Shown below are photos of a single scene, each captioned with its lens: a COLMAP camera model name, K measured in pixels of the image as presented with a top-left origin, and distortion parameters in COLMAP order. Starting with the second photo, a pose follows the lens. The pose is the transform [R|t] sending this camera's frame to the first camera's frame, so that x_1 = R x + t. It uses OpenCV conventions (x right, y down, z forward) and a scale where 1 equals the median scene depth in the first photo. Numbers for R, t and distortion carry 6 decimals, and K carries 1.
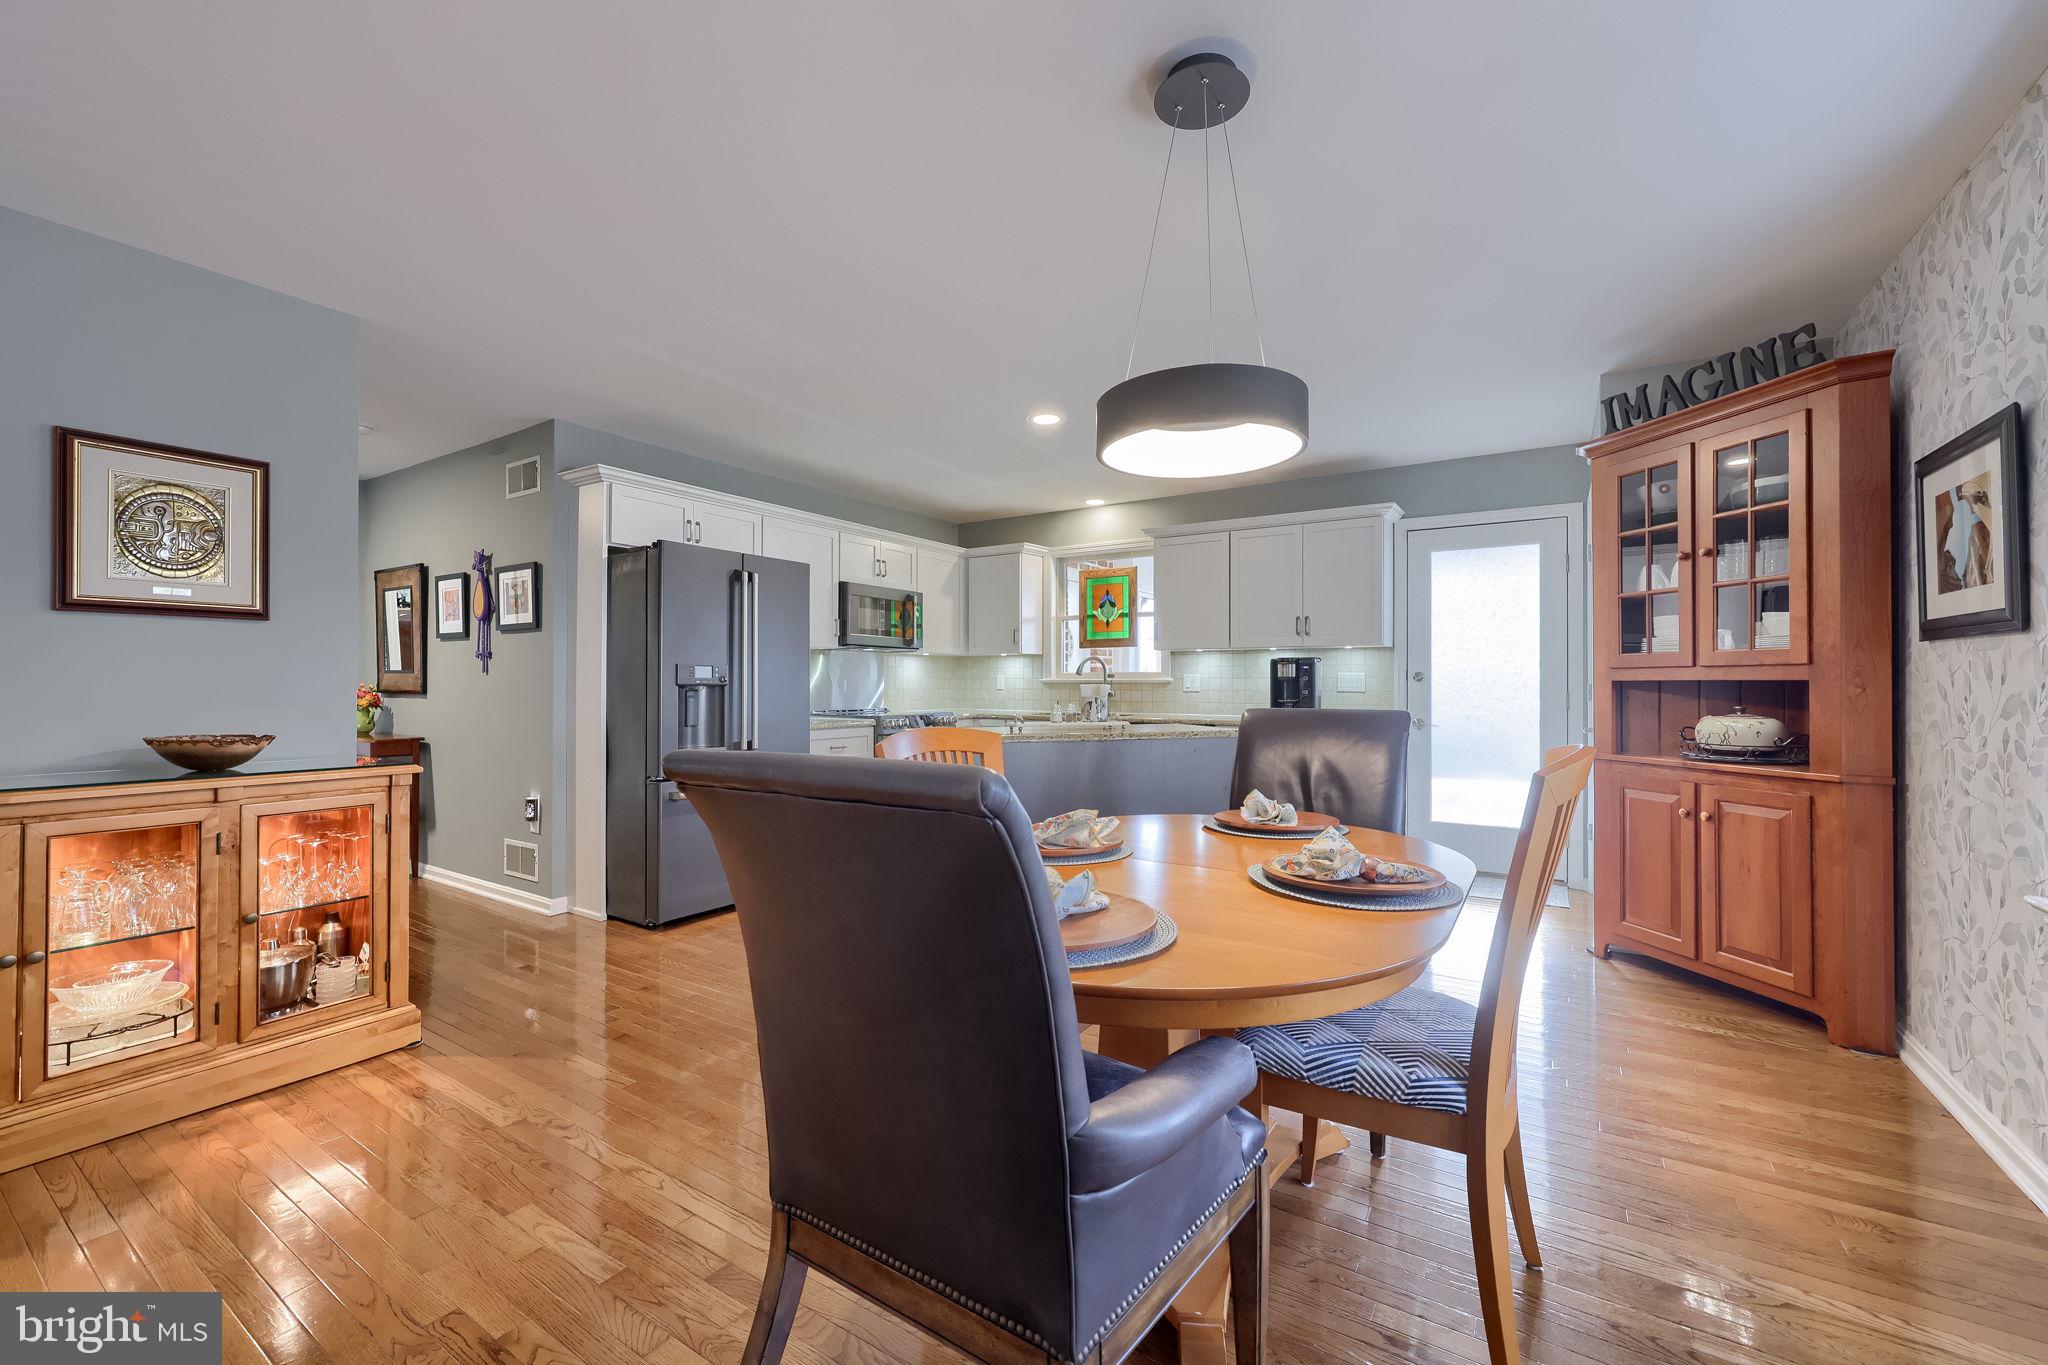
lens RADIAL K [[834.6, 0, 1016.3], [0, 834.6, 677.9], [0, 0, 1]] dist [0.005888, -0.001164]
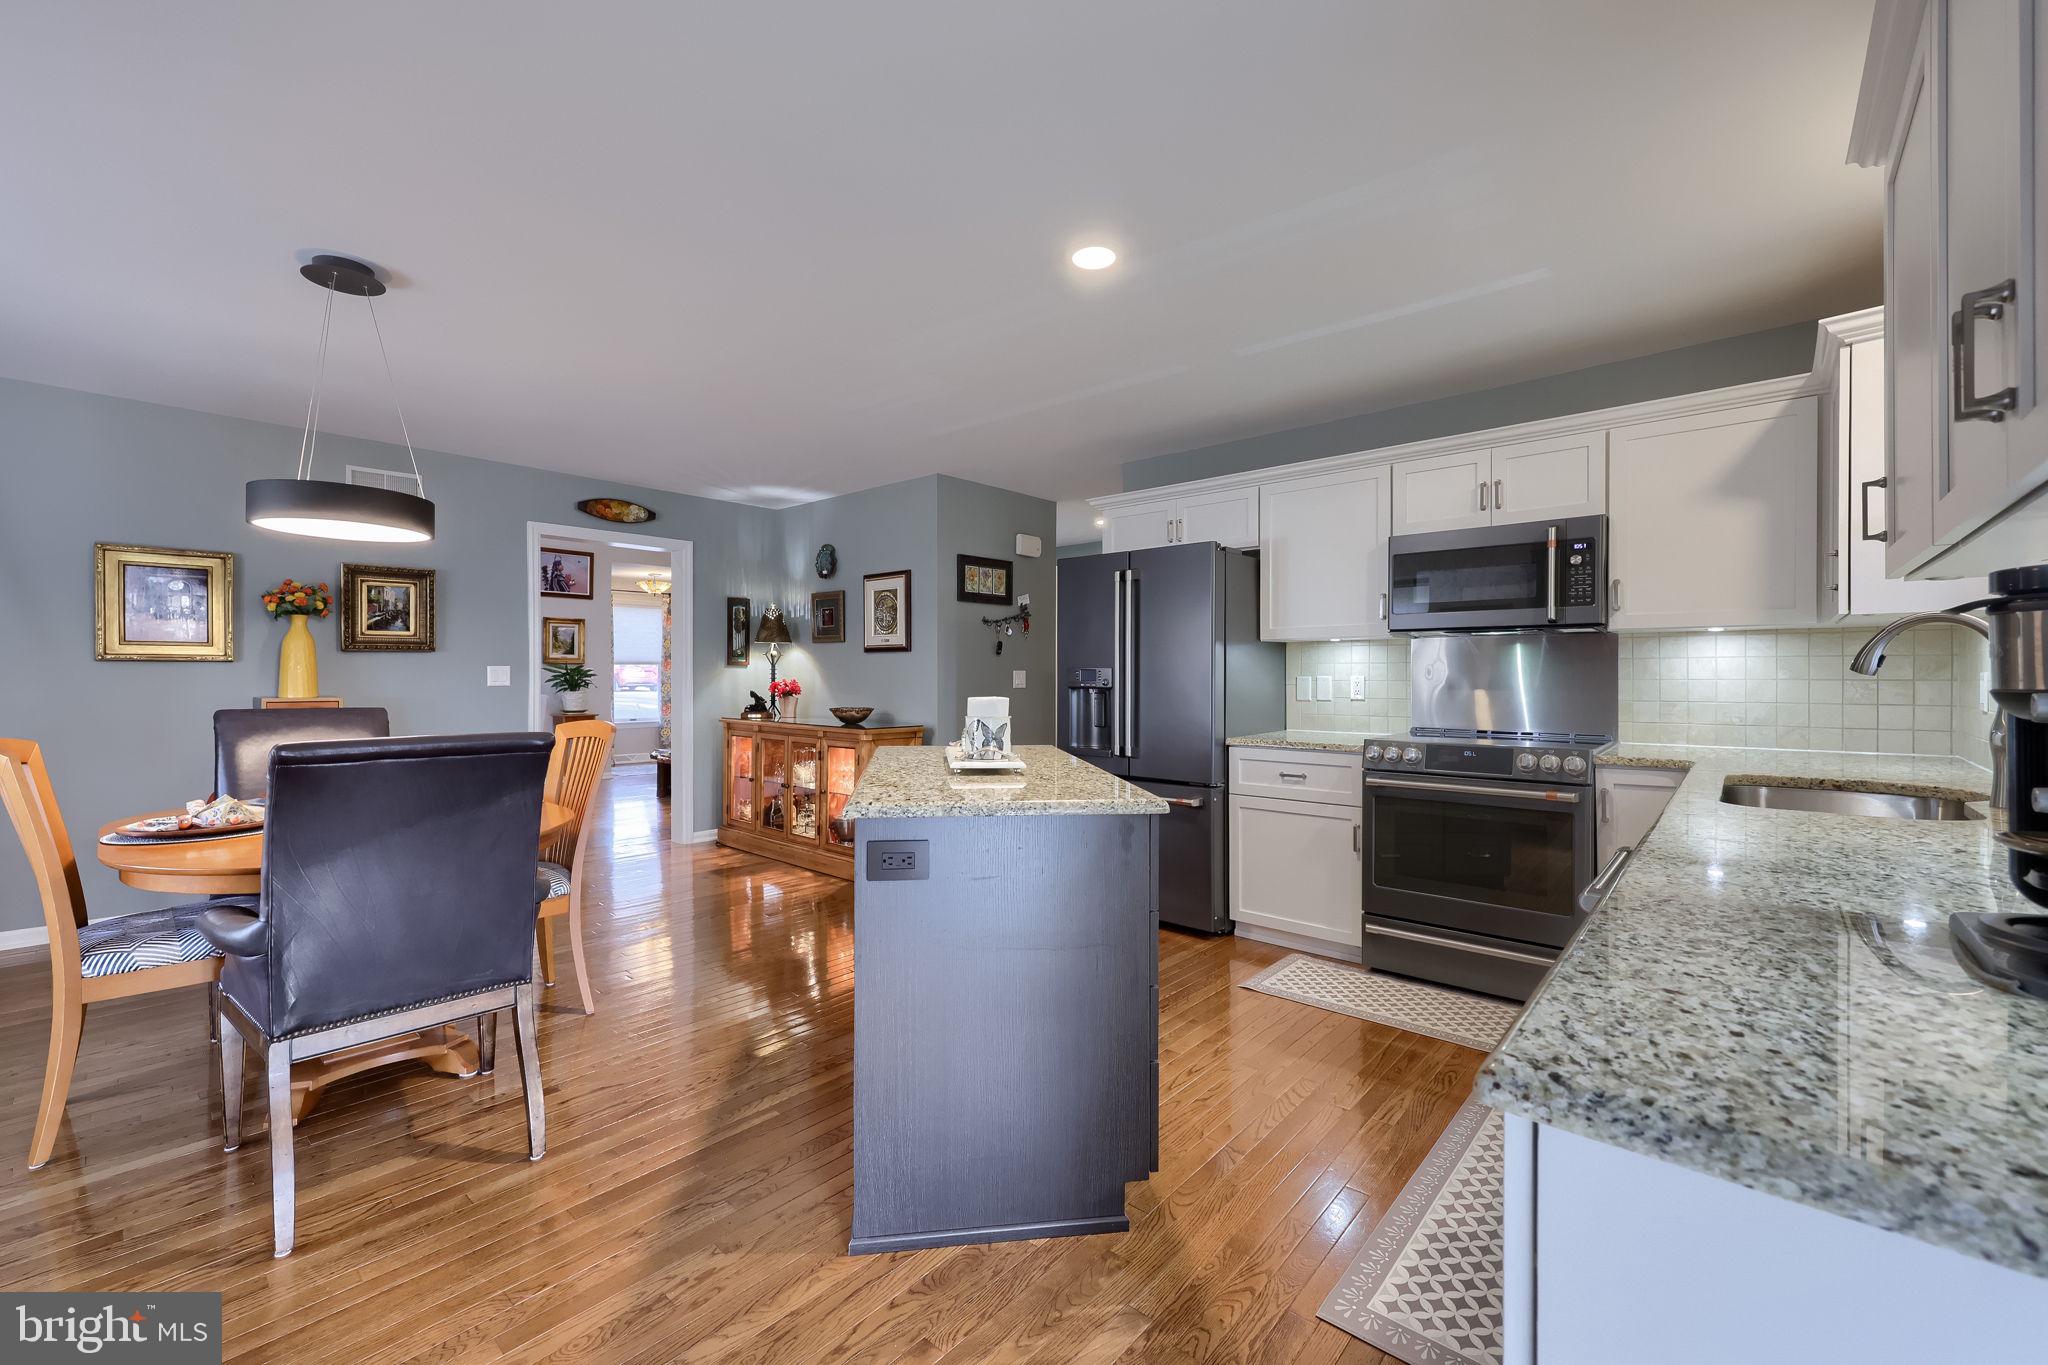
lens RADIAL K [[834.6, 0, 1039.6], [0, 834.6, 680.5], [0, 0, 1]] dist [0.005888, -0.001164]
pose [[-0.141301, 0.003678, -0.989960, 0.675943], [0.003930, 0.999987, 0.003155, -0.004321], [0.989959, -0.003445, -0.141313, 1.097529]]
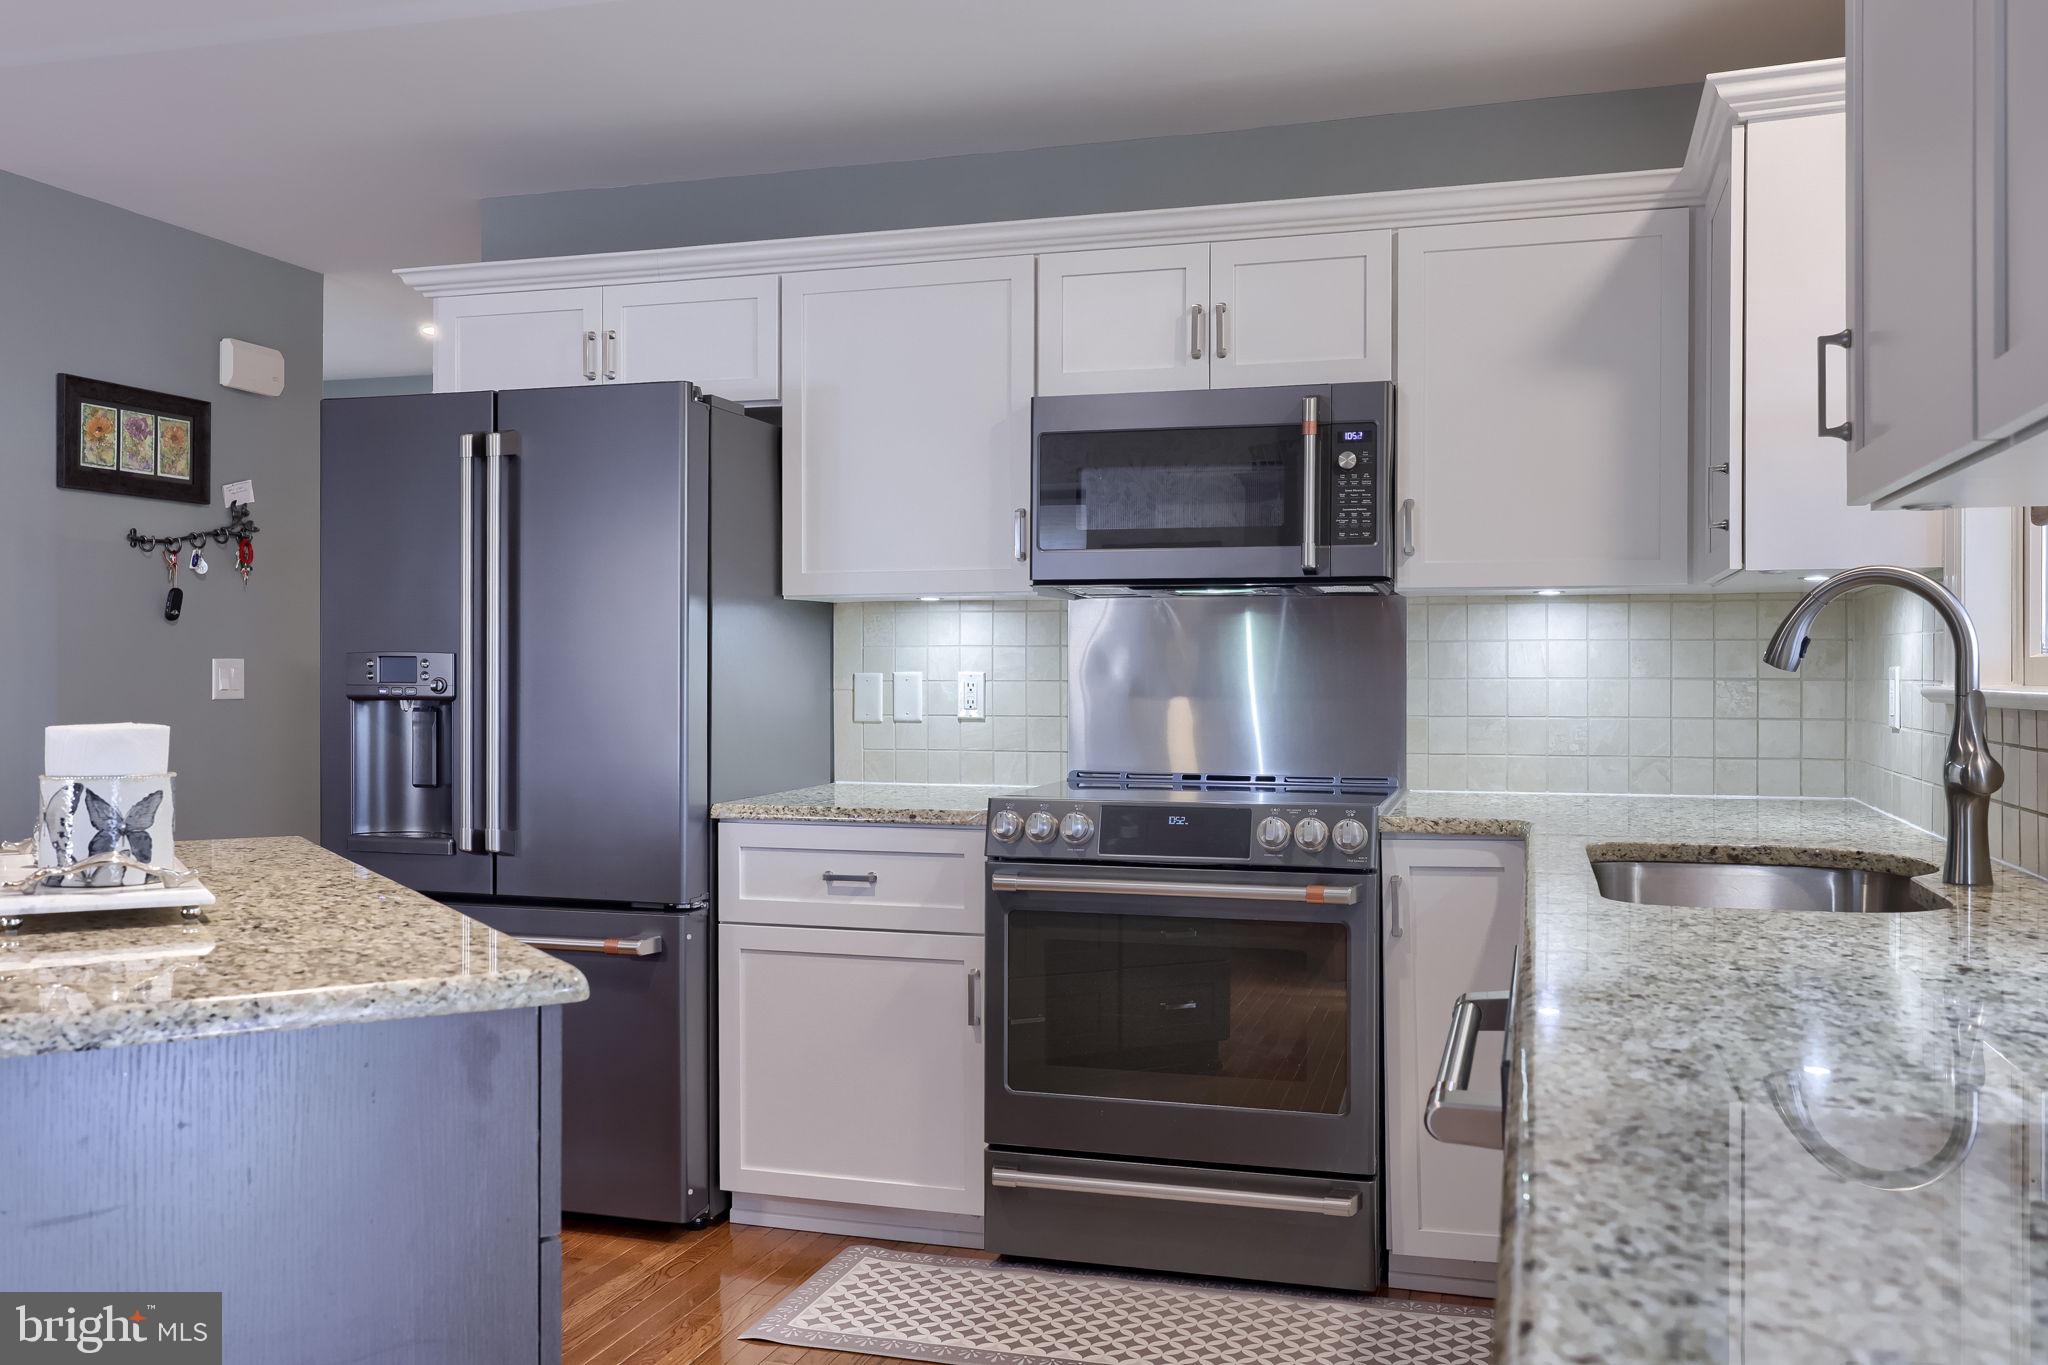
lens RADIAL K [[1666.8, 0, 1052.6], [0, 1666.8, 678.9], [0, 0, 1]] dist [-0.001894, 0.003544]
pose [[0.280837, 0.002288, -0.959753, 0.607371], [0.003308, 0.999989, 0.003352, -0.004035], [0.959750, -0.004117, 0.280827, 1.098233]]
